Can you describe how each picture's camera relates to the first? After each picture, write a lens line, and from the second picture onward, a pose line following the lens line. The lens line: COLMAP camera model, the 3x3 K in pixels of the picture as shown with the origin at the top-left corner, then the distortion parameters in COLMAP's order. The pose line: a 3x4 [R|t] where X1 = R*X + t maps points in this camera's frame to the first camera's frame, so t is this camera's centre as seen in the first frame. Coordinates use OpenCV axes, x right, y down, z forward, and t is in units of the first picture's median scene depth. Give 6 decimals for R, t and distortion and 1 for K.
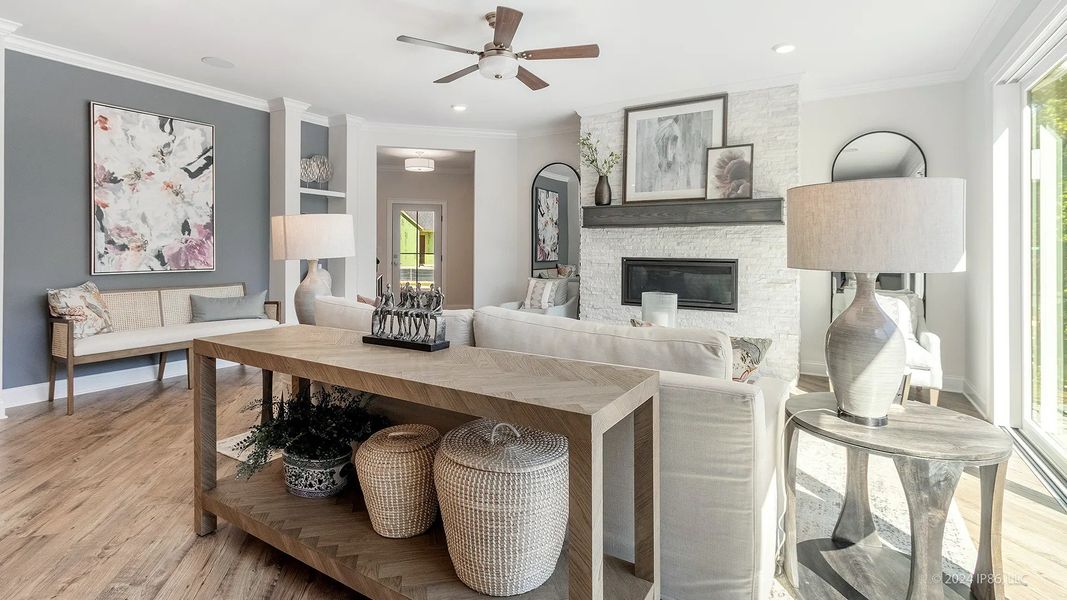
lens RADIAL K [[493.5, 0, 523.8], [0, 493.5, 253.4], [0, 0, 1]] dist [0.000147, -0.000405]
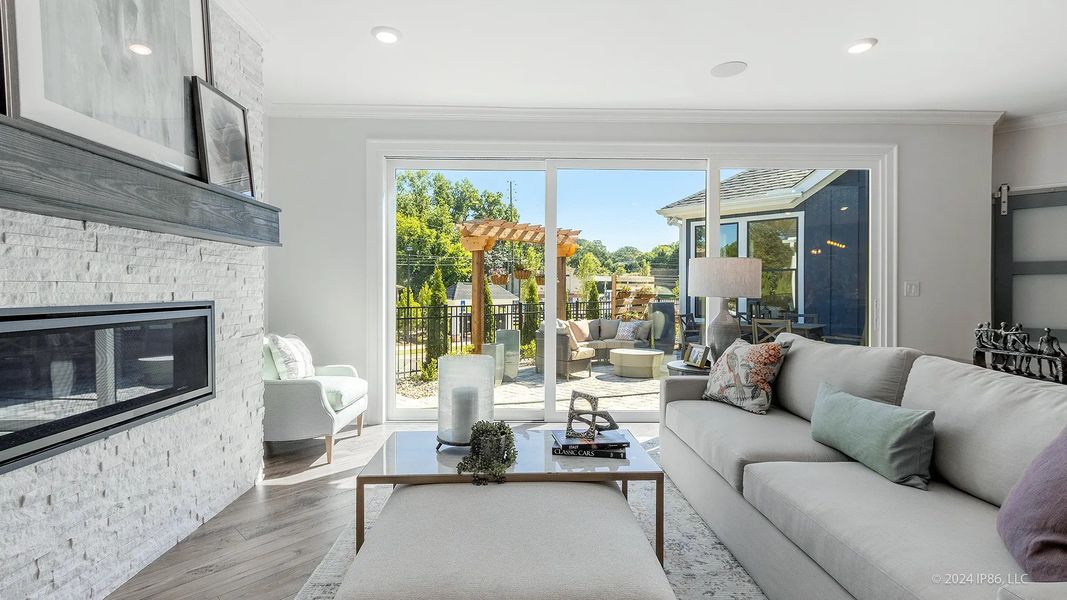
lens RADIAL K [[493.5, 0, 526.7], [0, 493.5, 294.4], [0, 0, 1]] dist [0.000147, -0.000405]
pose [[-0.552691, -0.014776, 0.833256, -0.208621], [0.001901, 0.999818, 0.018991, -0.005429], [-0.833384, 0.012080, -0.552562, 0.943111]]
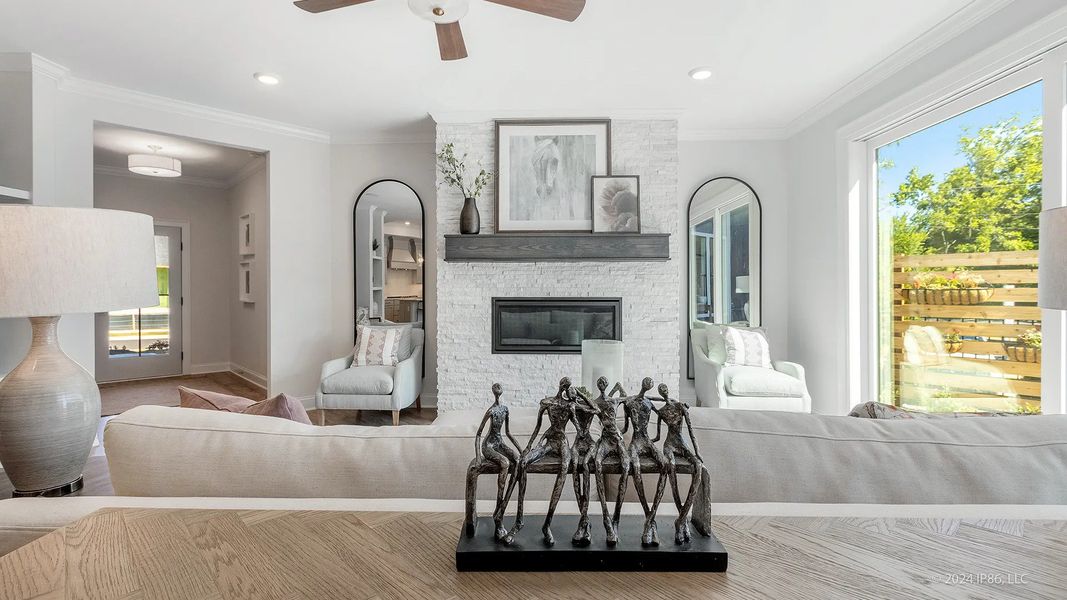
lens RADIAL K [[493.5, 0, 539.6], [0, 493.5, 290.7], [0, 0, 1]] dist [0.000147, -0.000405]
pose [[0.867508, -0.007587, 0.497365, -0.156936], [0.008709, 0.999962, 0.000064, -0.002301], [-0.497347, 0.004276, 0.867541, 0.244803]]
